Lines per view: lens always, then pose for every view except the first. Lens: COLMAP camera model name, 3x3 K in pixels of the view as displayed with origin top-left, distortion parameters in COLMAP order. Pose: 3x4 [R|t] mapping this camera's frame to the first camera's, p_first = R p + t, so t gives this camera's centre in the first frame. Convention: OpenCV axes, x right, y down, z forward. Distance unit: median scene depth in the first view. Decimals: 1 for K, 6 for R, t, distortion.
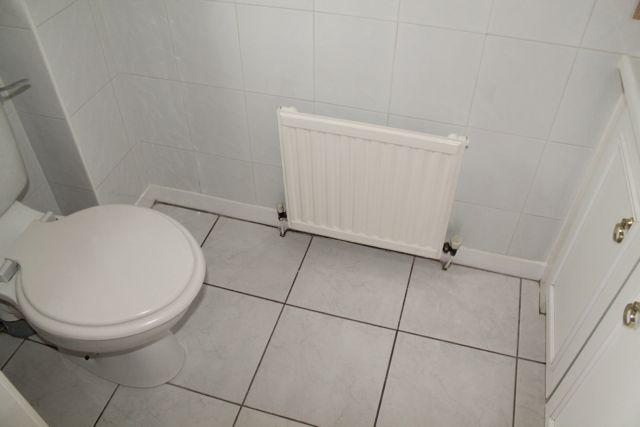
lens RADIAL K [[551.4, 0, 320.0], [0, 551.4, 213.5], [0, 0, 1]] dist [-0.003129, -0.002171]
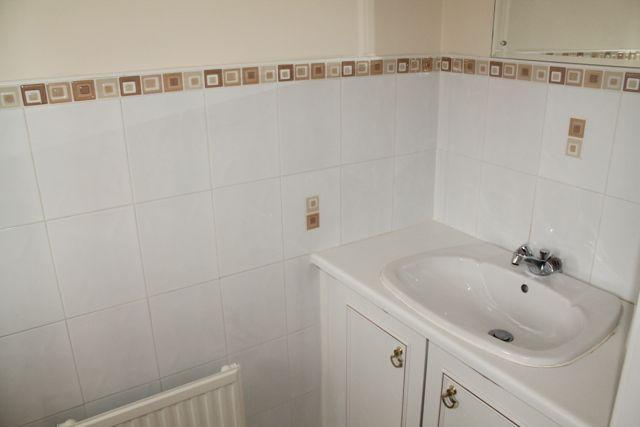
lens RADIAL K [[551.4, 0, 320.0], [0, 551.4, 213.5], [0, 0, 1]] dist [-0.003129, -0.002171]
pose [[0.663083, -0.254143, 0.704083, -0.340249], [0.537217, 0.816577, -0.211186, -0.056802], [-0.521266, 0.518279, 0.677988, -0.024242]]
